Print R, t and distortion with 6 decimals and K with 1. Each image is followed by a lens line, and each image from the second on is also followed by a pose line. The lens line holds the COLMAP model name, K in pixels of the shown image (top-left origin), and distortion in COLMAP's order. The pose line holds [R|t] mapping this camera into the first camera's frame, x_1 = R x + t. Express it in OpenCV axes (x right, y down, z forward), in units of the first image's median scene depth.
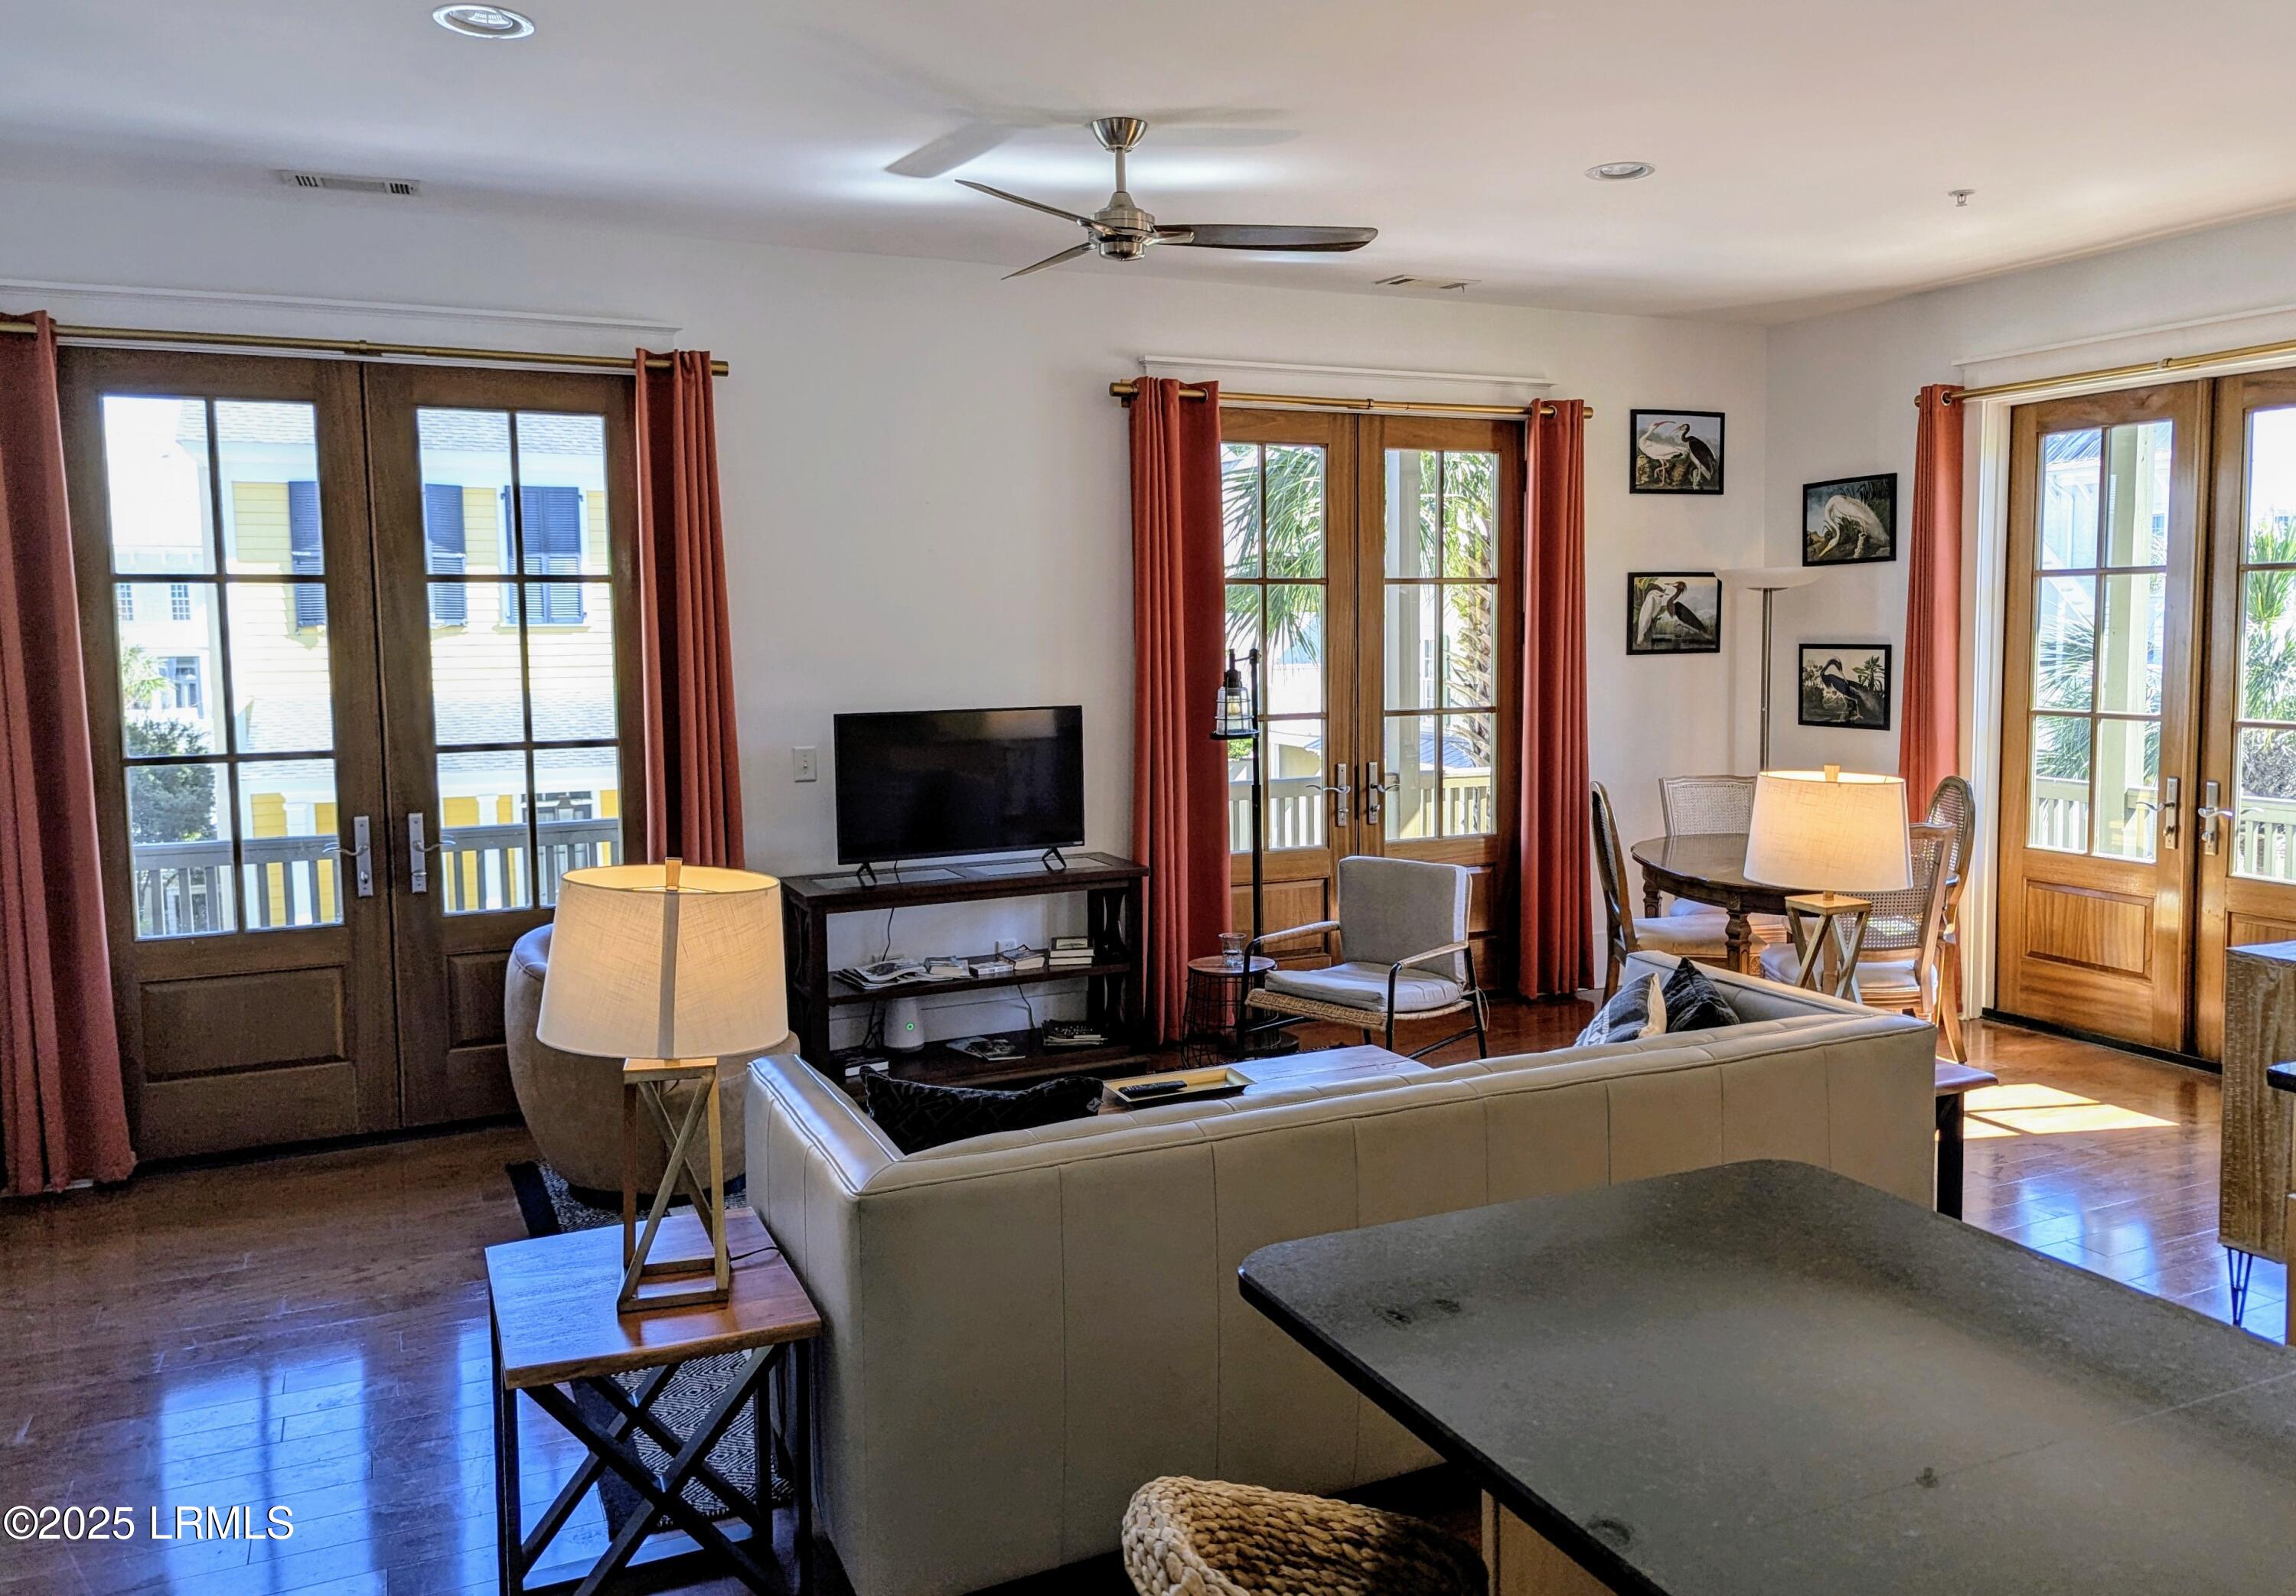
lens RADIAL K [[1724.7, 0, 1209.0], [0, 1724.7, 758.8], [0, 0, 1]] dist [0.035646, -0.007741]
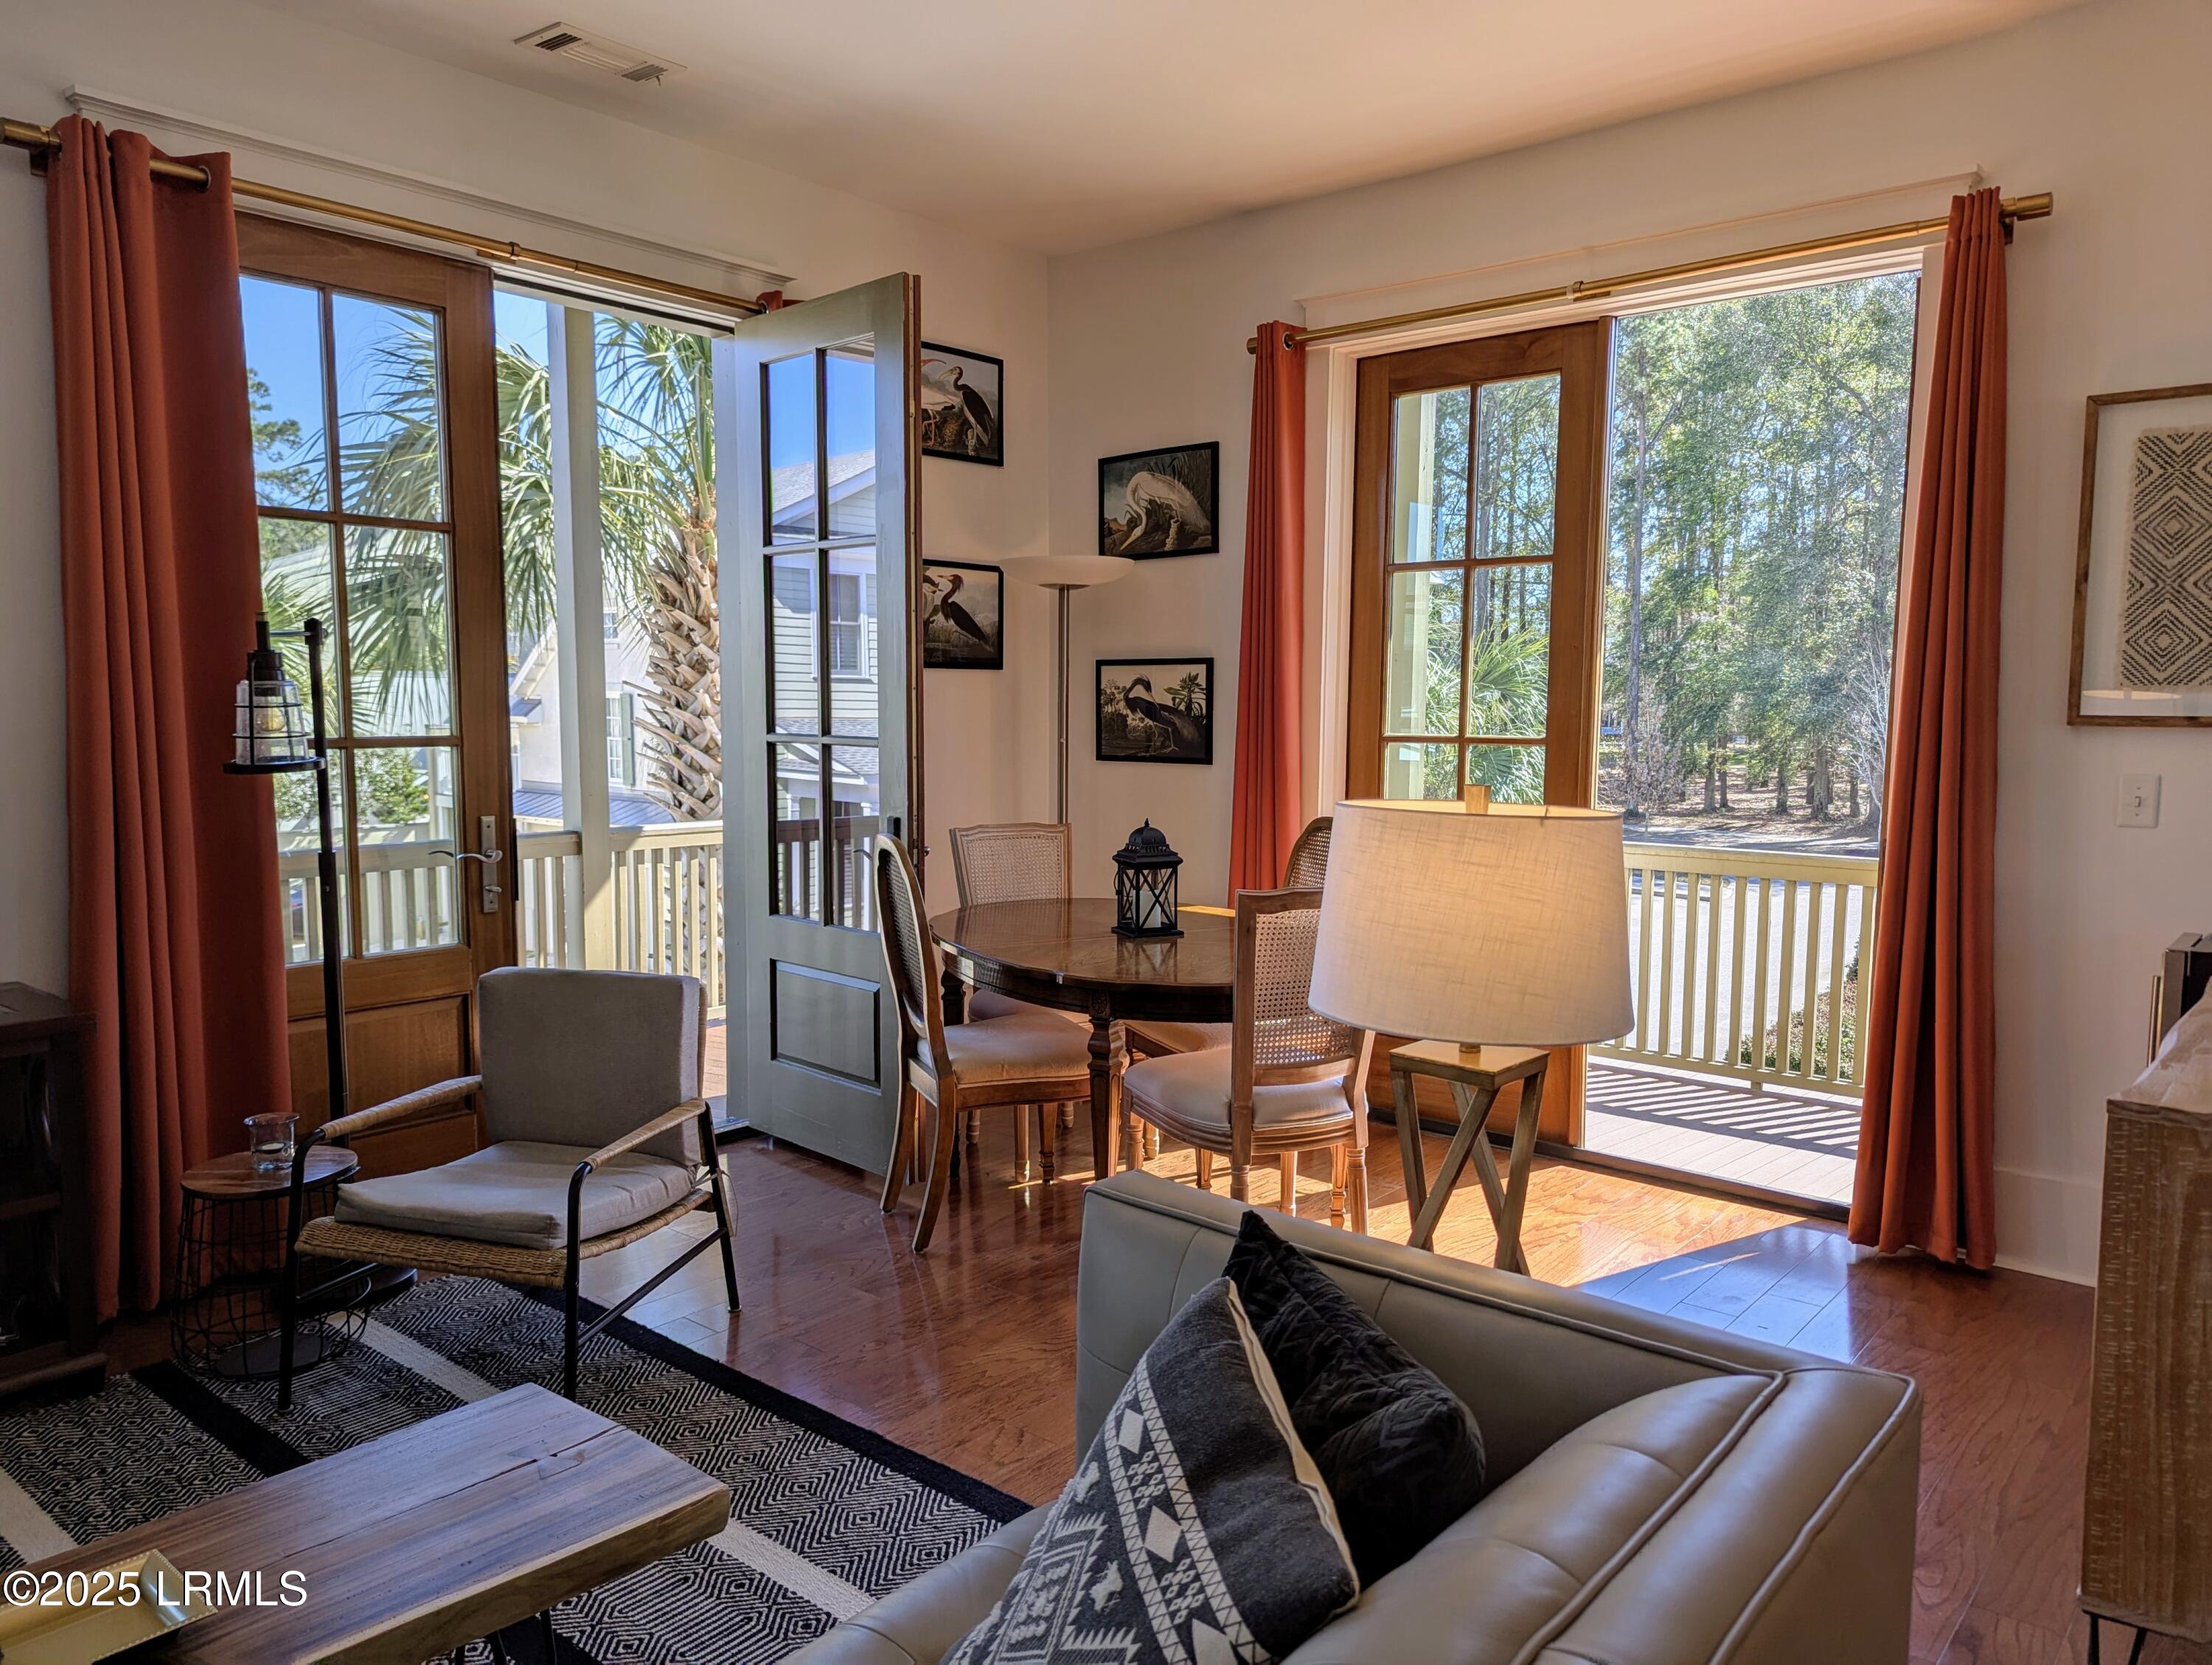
lens RADIAL K [[1546.4, 0, 1091.1], [0, 1546.4, 857.1], [0, 0, 1]] dist [0.094689, -0.109762]
pose [[0.910393, -0.027065, 0.412857, 0.039798], [0.017071, 0.999466, 0.027876, 0.005745], [-0.413391, -0.018330, 0.910369, 0.361078]]
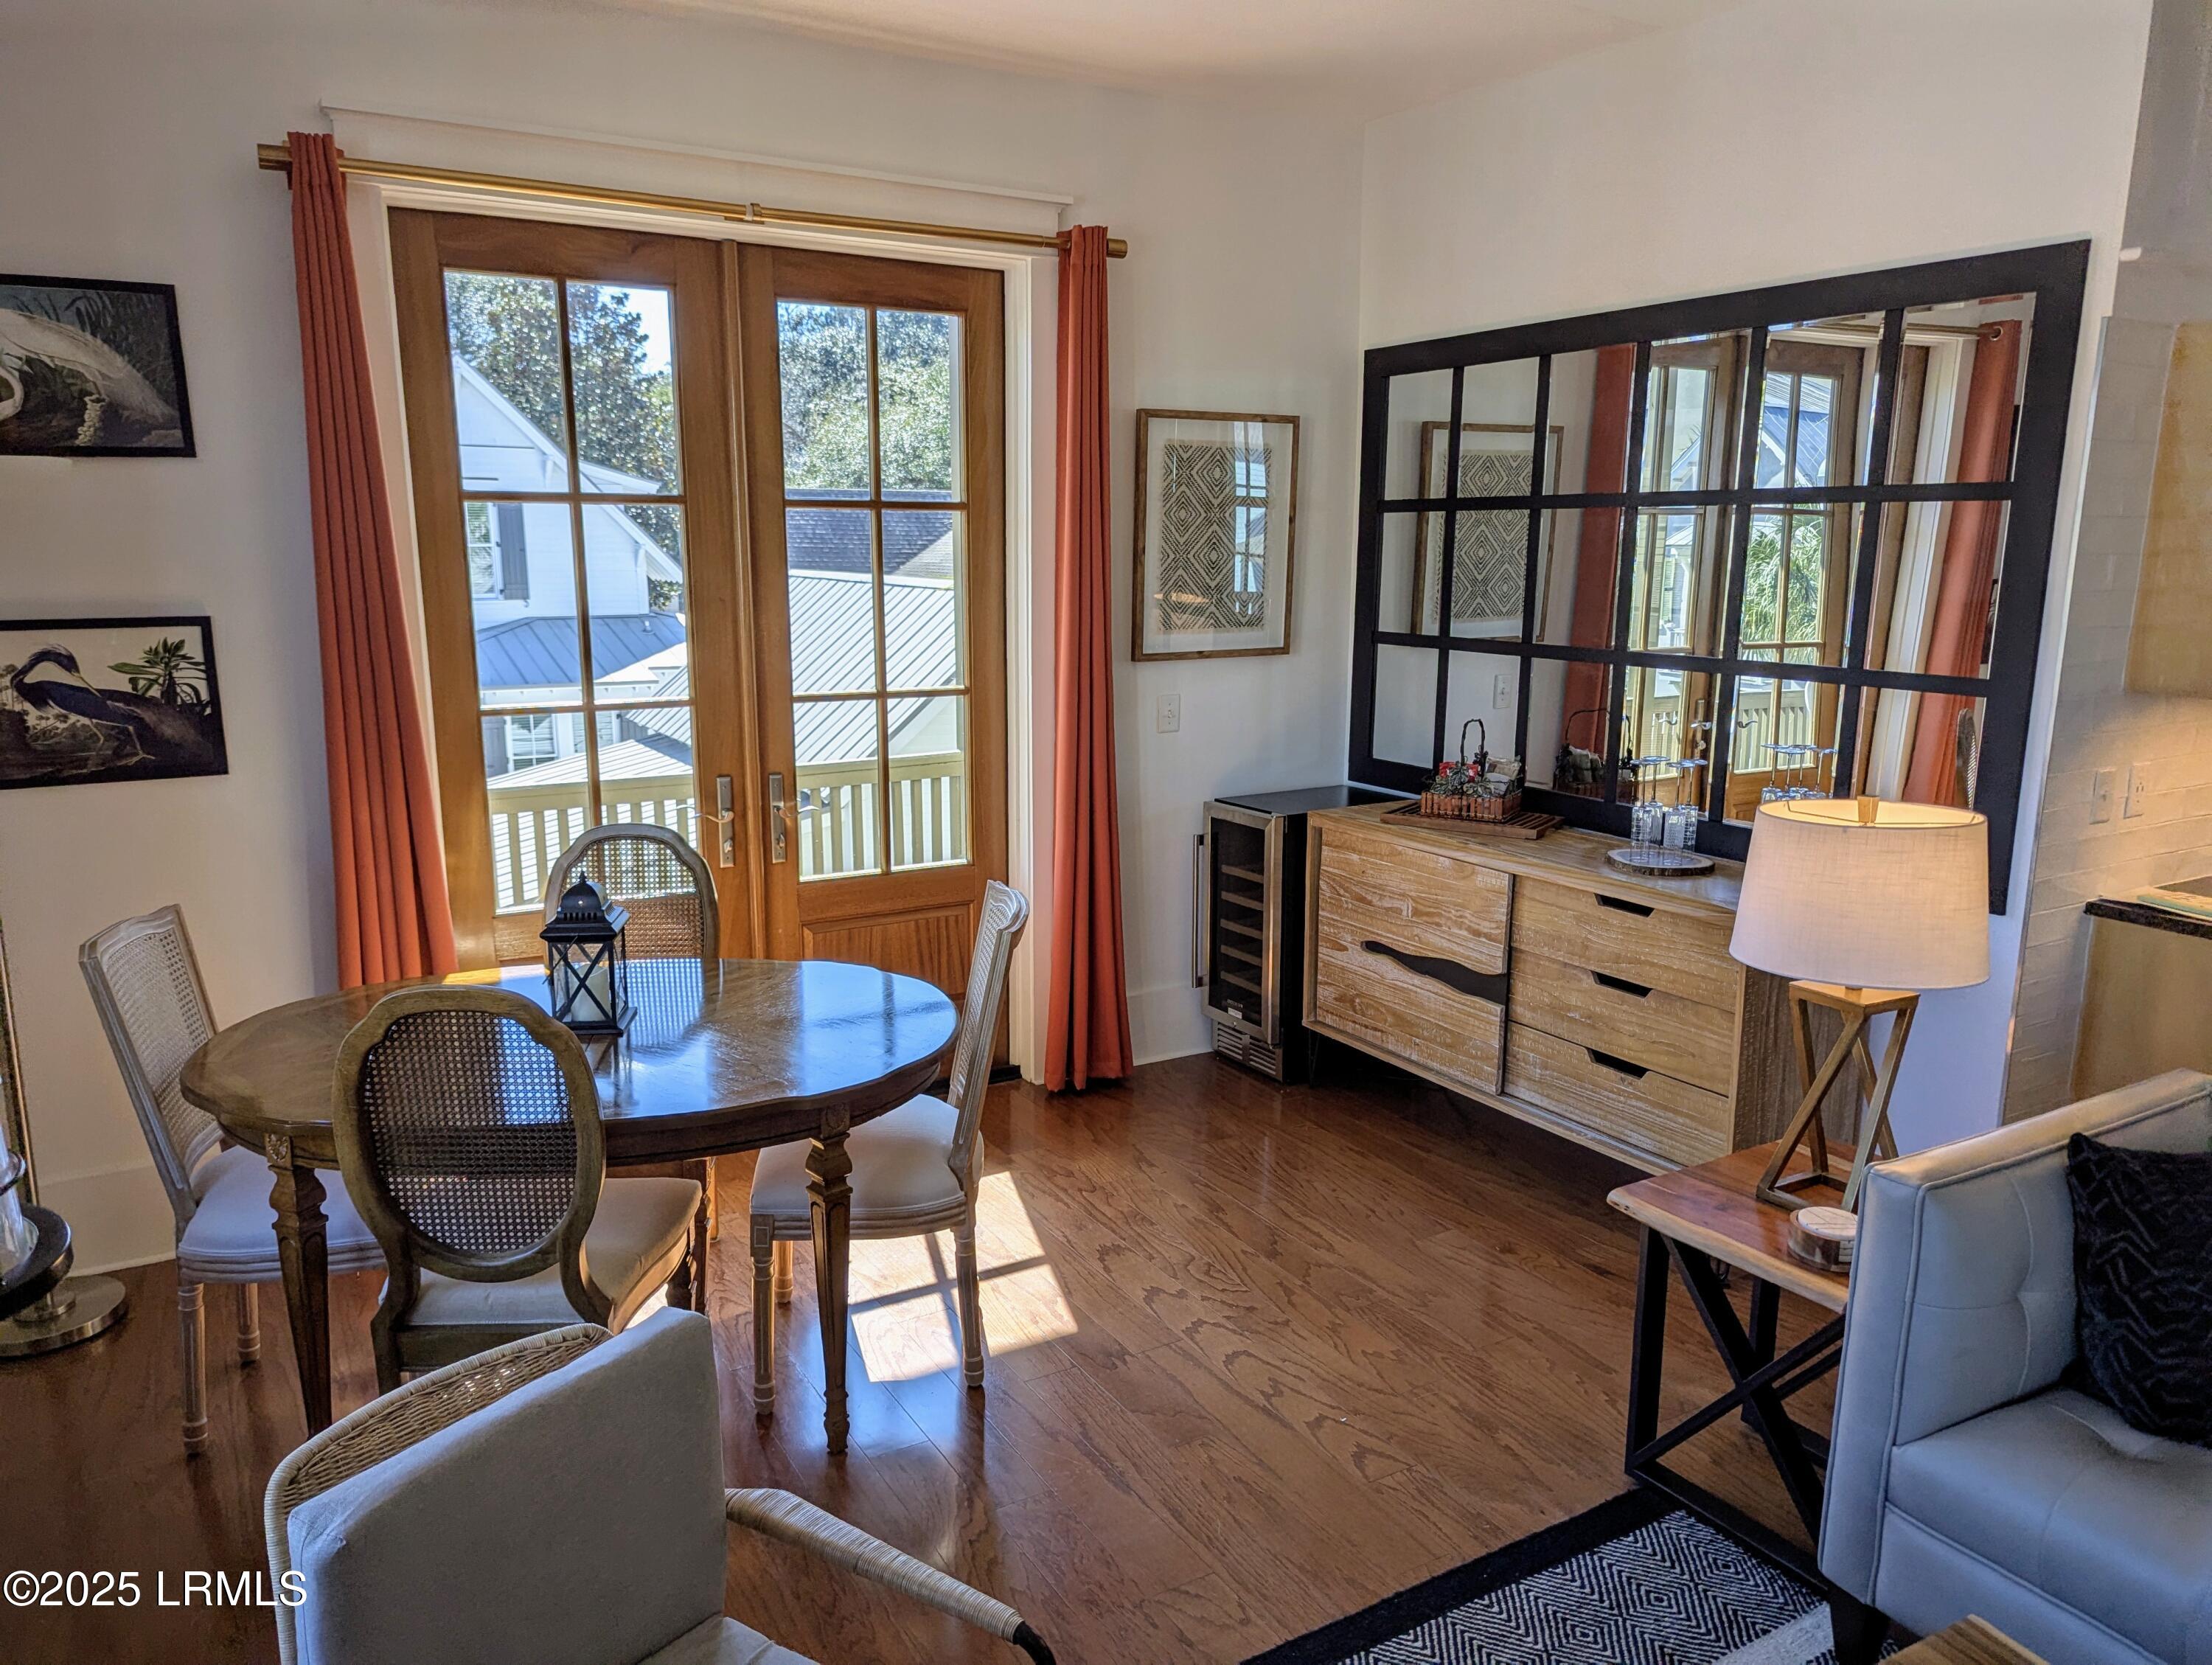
lens RADIAL K [[1546.4, 0, 1091.1], [0, 1546.4, 857.1], [0, 0, 1]] dist [0.094689, -0.109762]
pose [[-0.085705, -0.200718, 0.975893, -0.124481], [0.074205, 0.975491, 0.207152, -0.073667], [-0.993553, 0.090170, -0.068710, 0.763178]]
